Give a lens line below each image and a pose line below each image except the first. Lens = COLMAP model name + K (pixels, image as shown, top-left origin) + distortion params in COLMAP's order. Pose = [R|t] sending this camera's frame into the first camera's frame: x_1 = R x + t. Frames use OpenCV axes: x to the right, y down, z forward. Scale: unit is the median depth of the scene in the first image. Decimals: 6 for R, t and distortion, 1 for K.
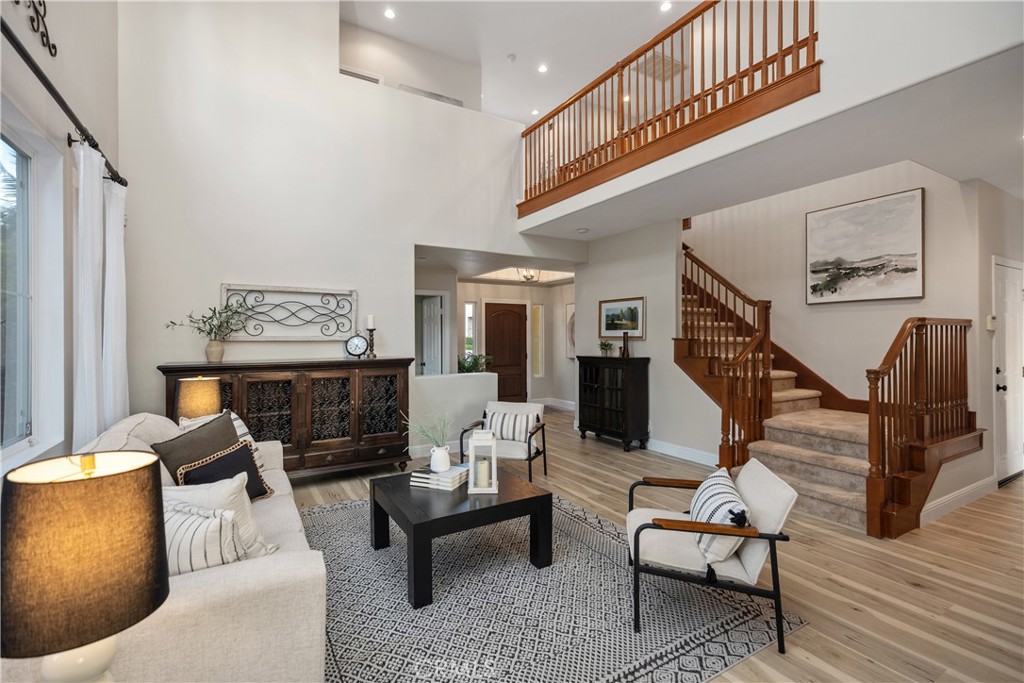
lens RADIAL K [[463.5, 0, 515.2], [0, 463.5, 338.4], [0, 0, 1]] dist [-0.000567, -0.000471]
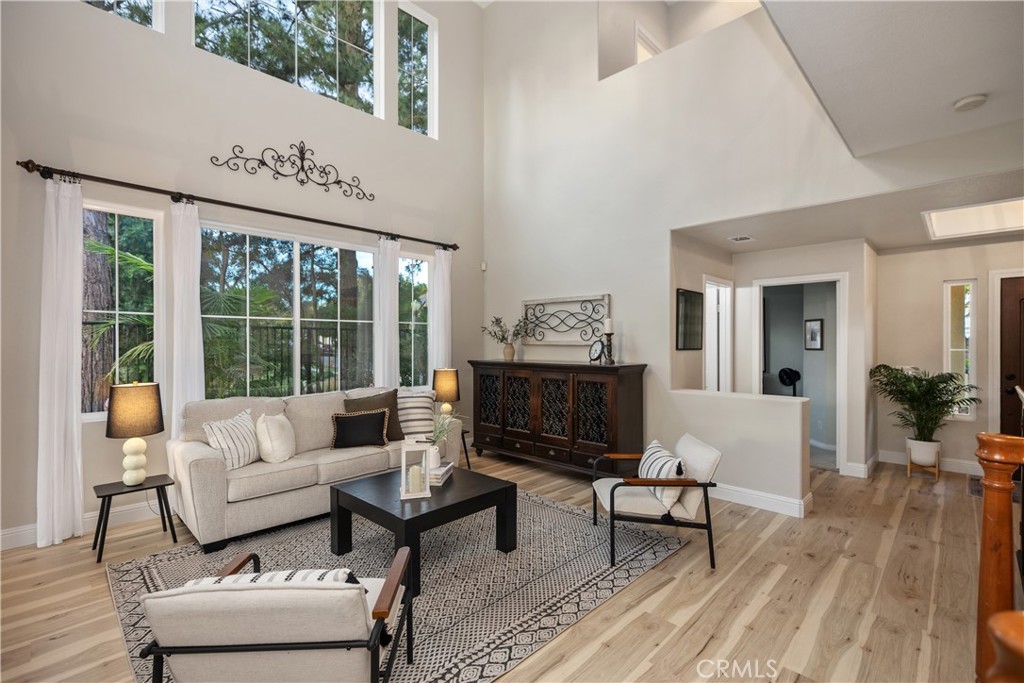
lens RADIAL K [[463.5, 0, 511.1], [0, 463.5, 345.5], [0, 0, 1]] dist [-0.000567, -0.000471]
pose [[0.266598, 0.005706, -0.963791, 0.598756], [-0.014018, 0.999900, 0.002042, 0.006228], [0.963706, 0.012966, 0.266651, 0.599144]]
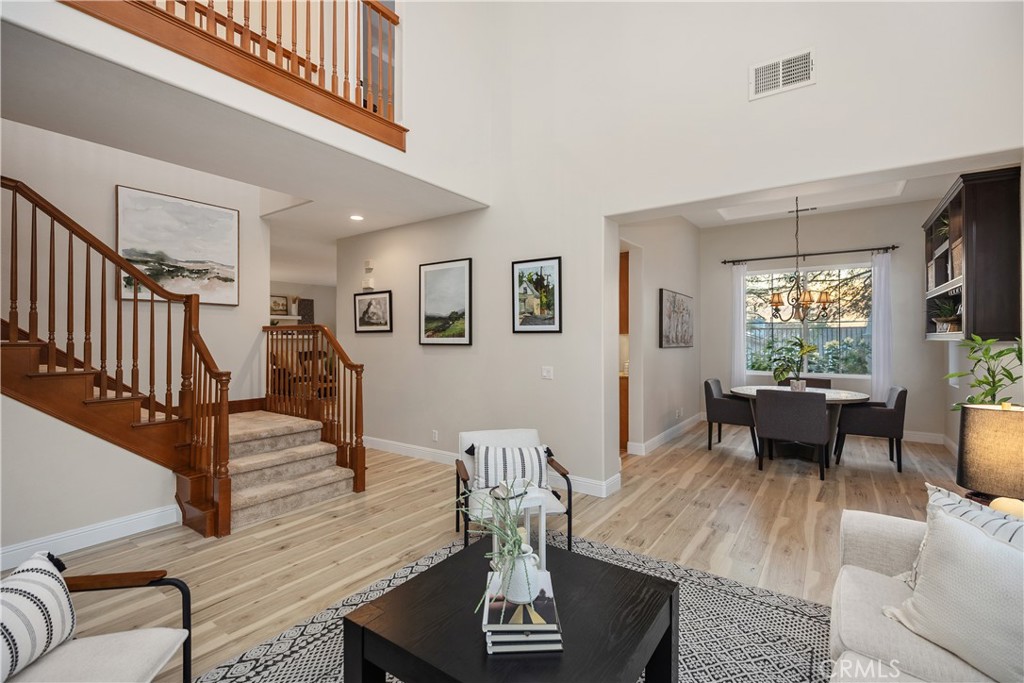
lens RADIAL K [[463.5, 0, 512.8], [0, 463.5, 337.4], [0, 0, 1]] dist [-0.000567, -0.000471]
pose [[-0.421025, 0.016950, 0.906891, -0.415250], [0.018558, 0.999777, -0.010071, 0.012284], [-0.906859, 0.012590, -0.421246, 0.819820]]
